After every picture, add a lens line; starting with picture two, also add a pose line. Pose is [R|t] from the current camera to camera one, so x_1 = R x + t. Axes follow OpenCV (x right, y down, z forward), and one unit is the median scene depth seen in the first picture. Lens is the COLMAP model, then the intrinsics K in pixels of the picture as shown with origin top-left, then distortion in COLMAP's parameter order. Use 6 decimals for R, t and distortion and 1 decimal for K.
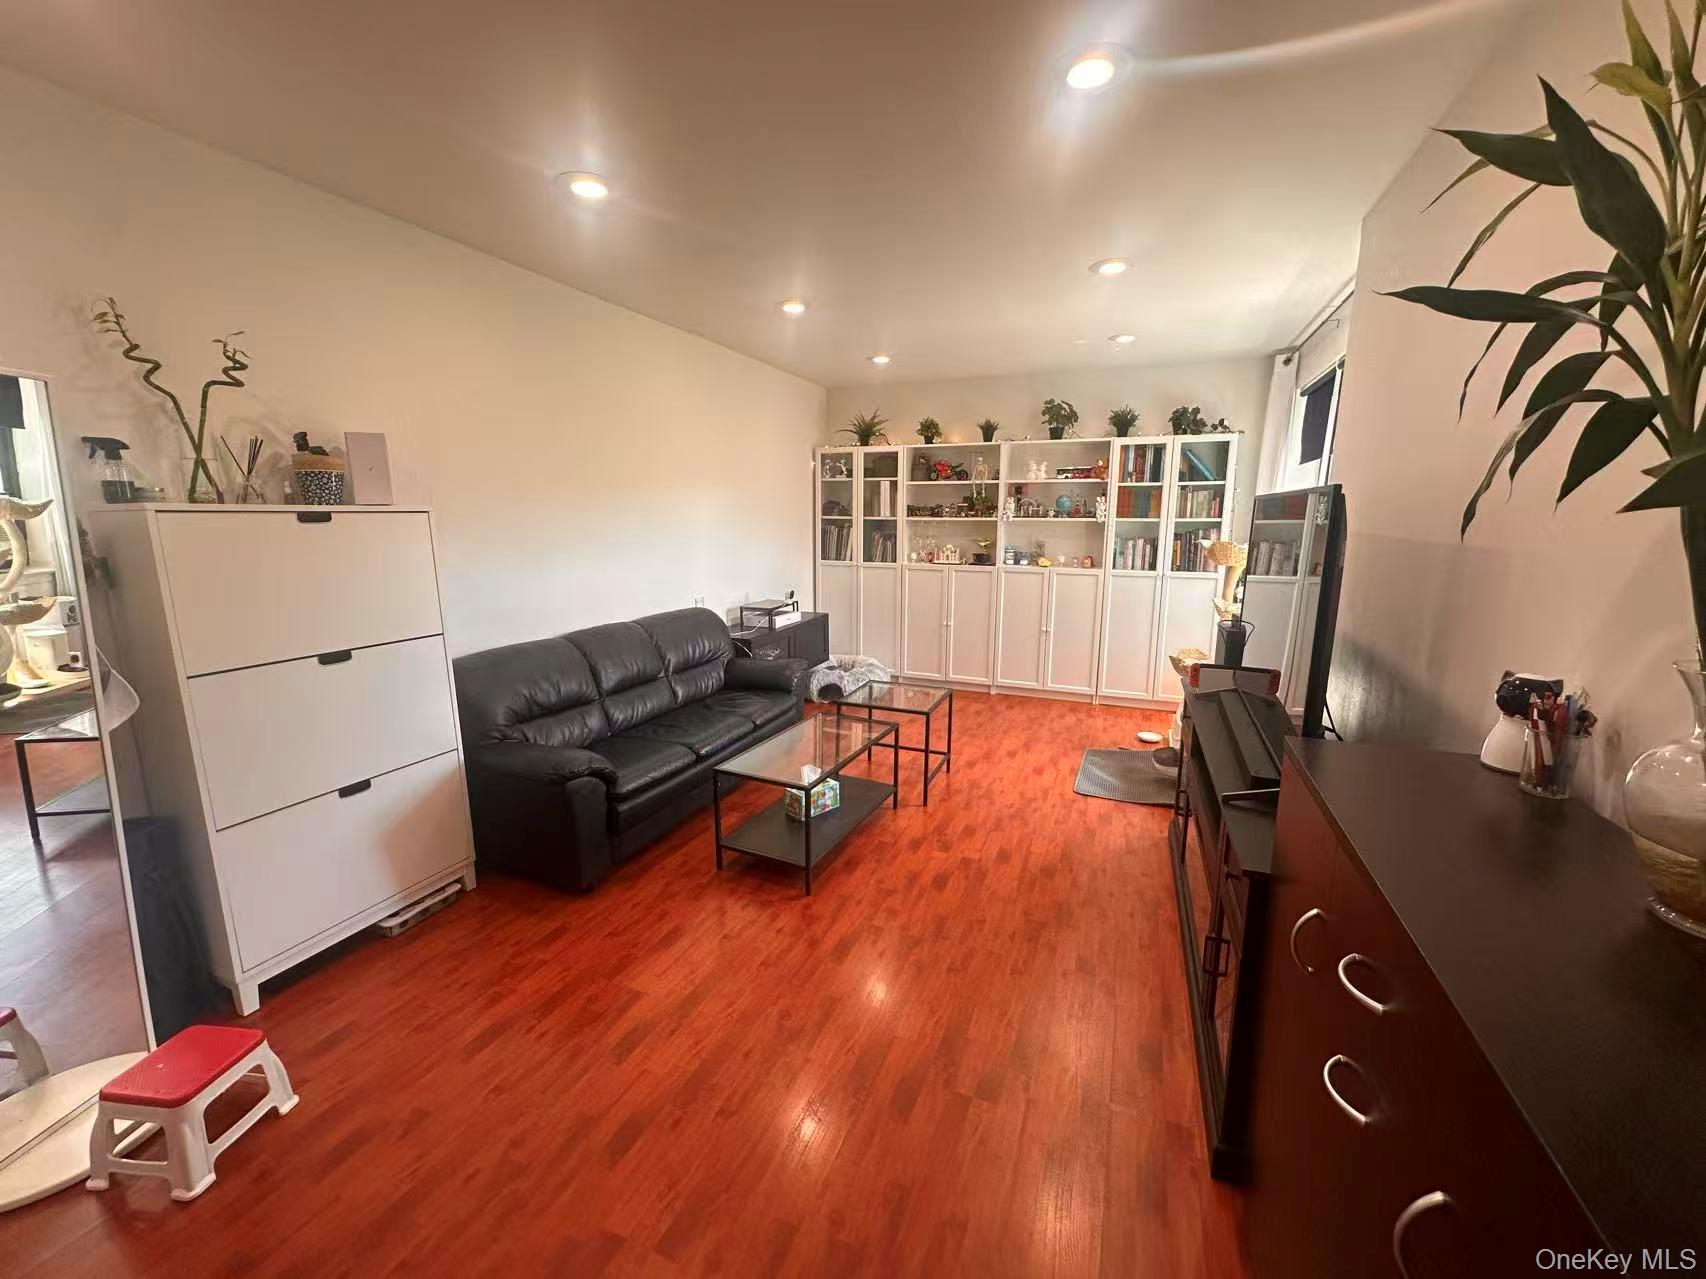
lens RADIAL K [[683.6, 0, 850.0], [0, 683.6, 641.0], [0, 0, 1]] dist [-0.007558, 0.000795]
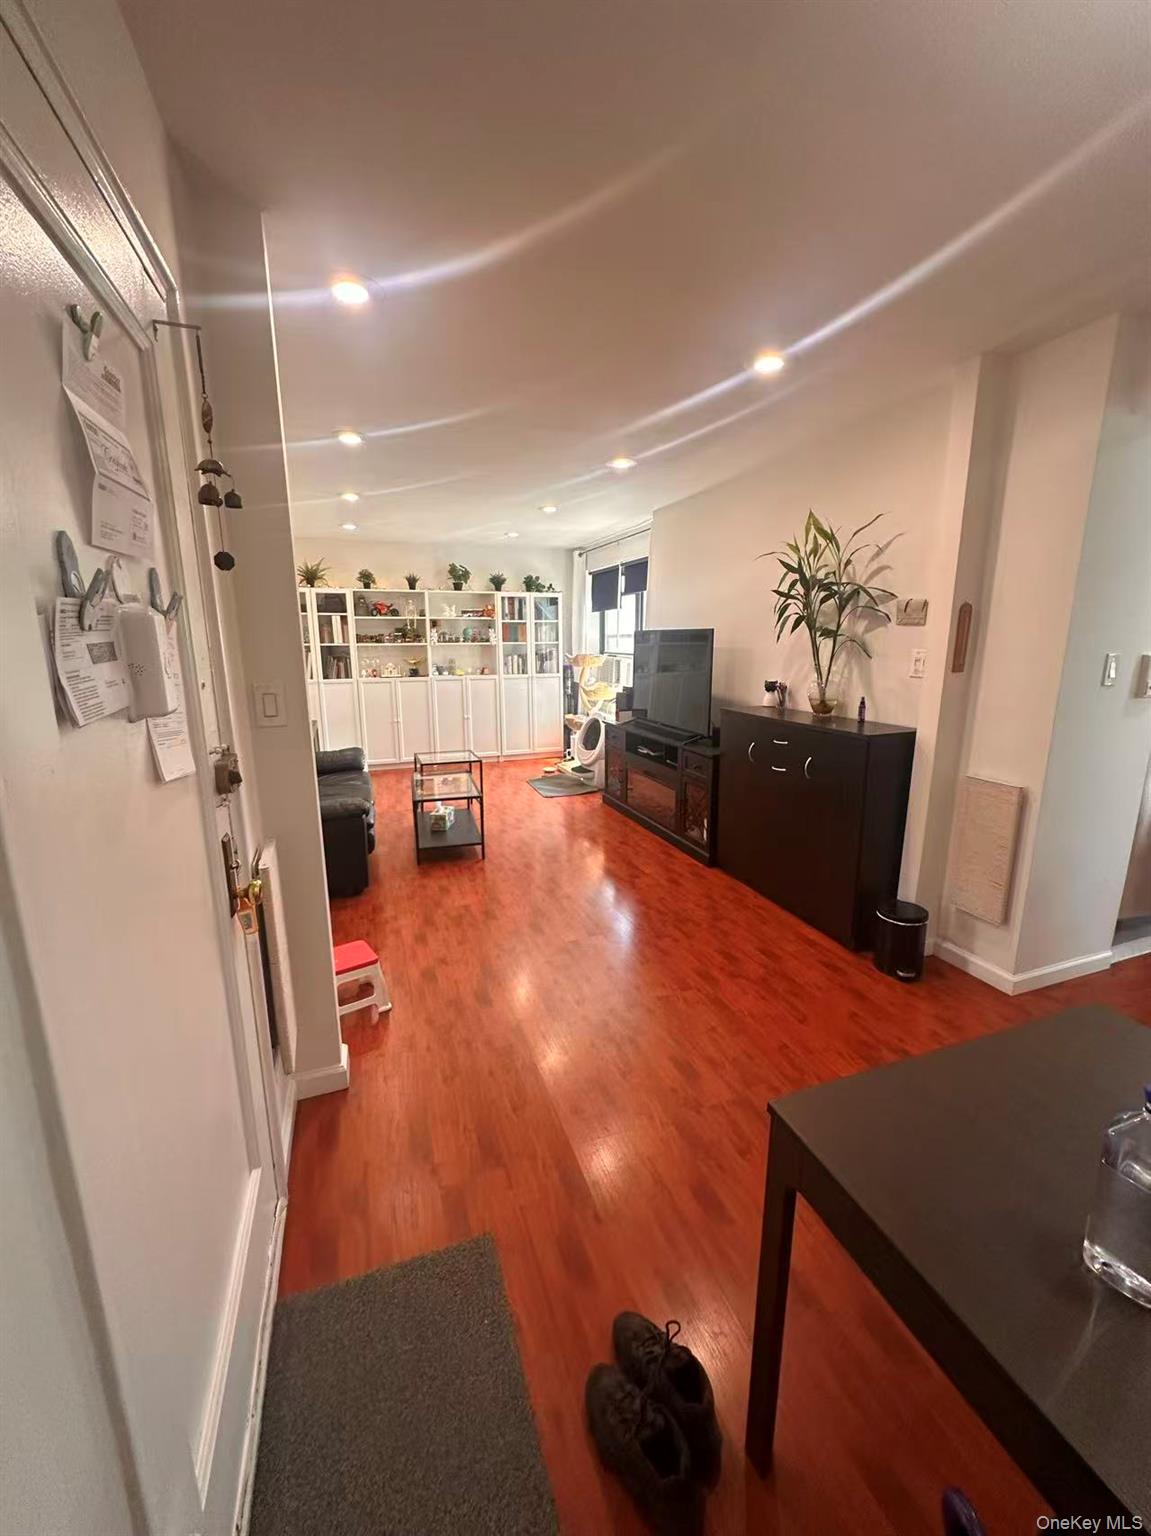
lens RADIAL K [[615.5, 0, 577.0], [0, 615.5, 769.1], [0, 0, 1]] dist [-0.007558, 0.000795]
pose [[0.737756, -0.145854, 0.659122, -0.472769], [0.131480, 0.988728, 0.071625, 0.033503], [-0.662139, 0.033819, 0.748617, -0.185076]]
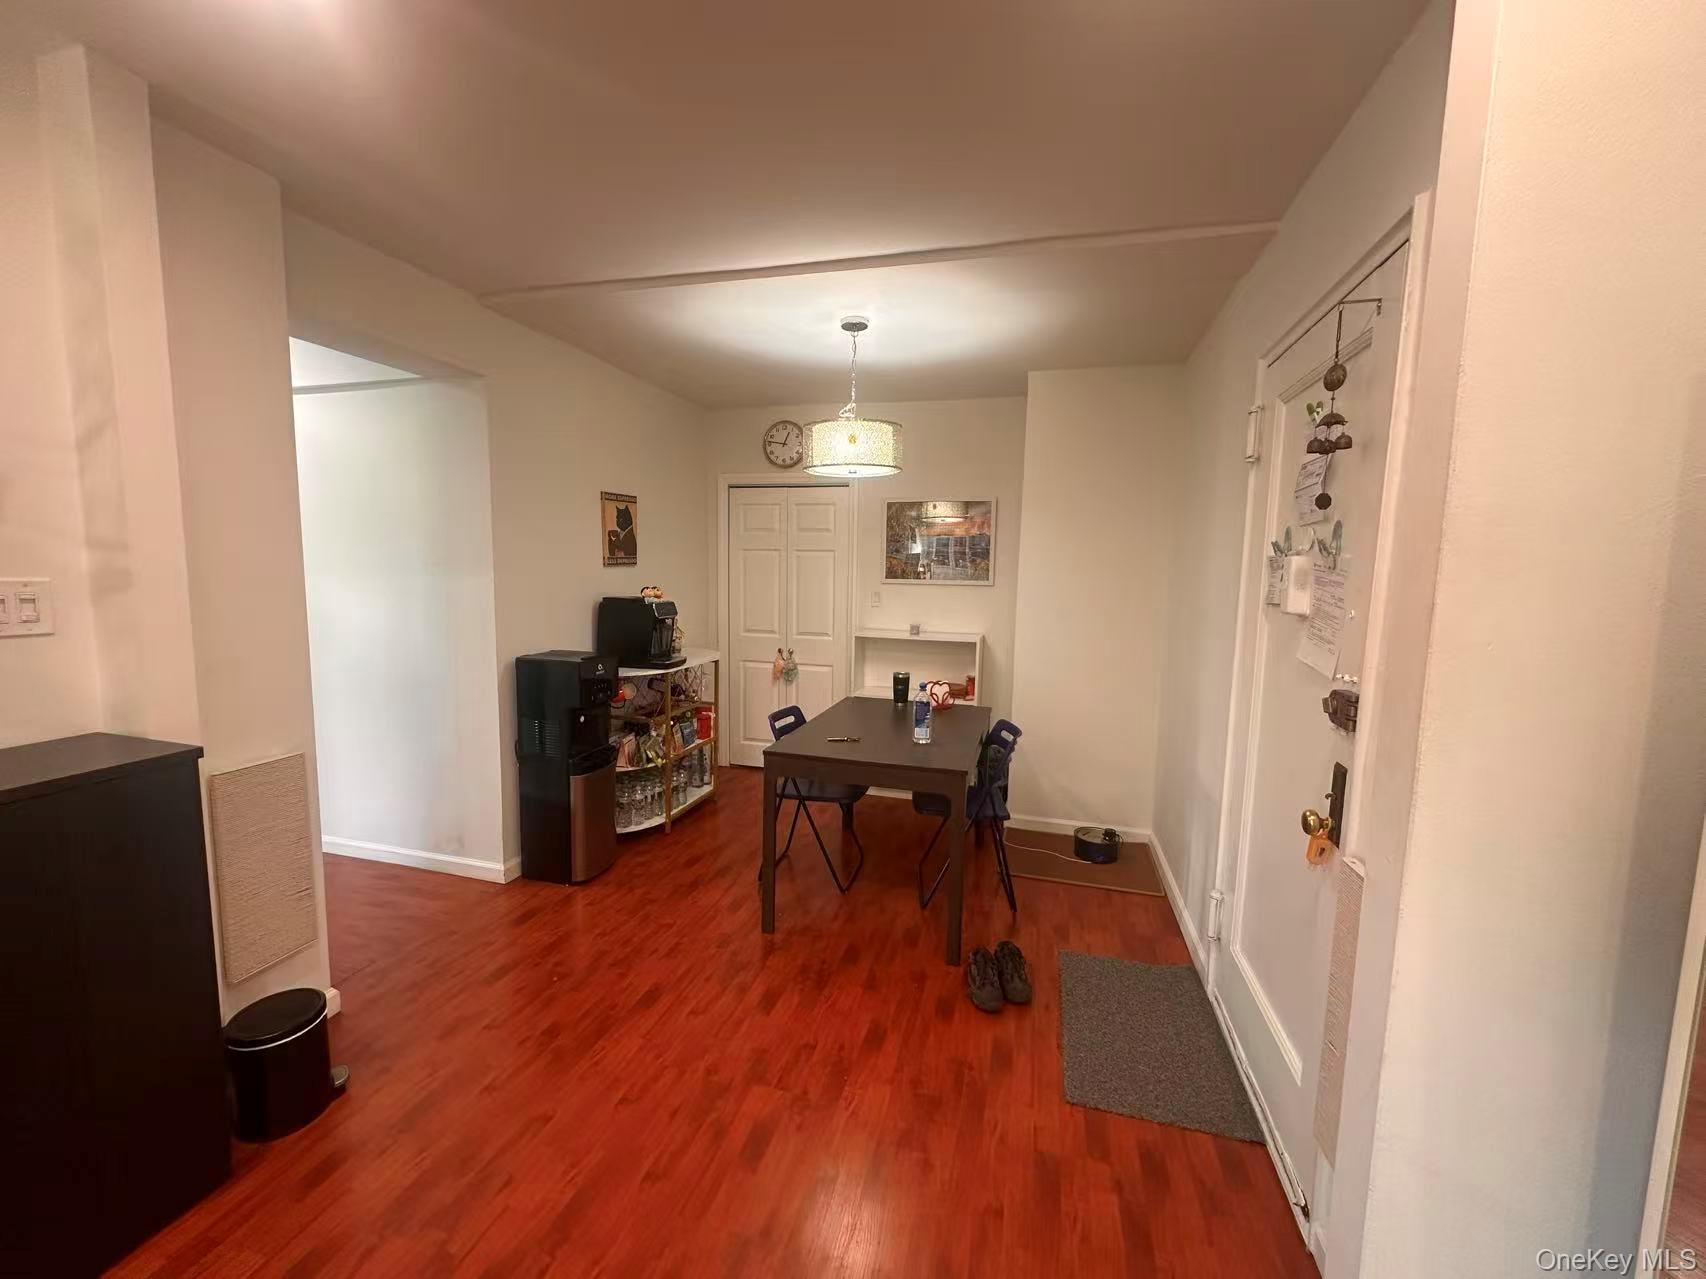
lens RADIAL K [[683.6, 0, 844.9], [0, 683.6, 642.9], [0, 0, 1]] dist [-0.007558, 0.000795]
pose [[-0.992445, -0.004909, -0.122593, -0.168485], [-0.040796, 0.955546, 0.292006, -0.066094], [0.115710, 0.294801, -0.948527, 0.347760]]
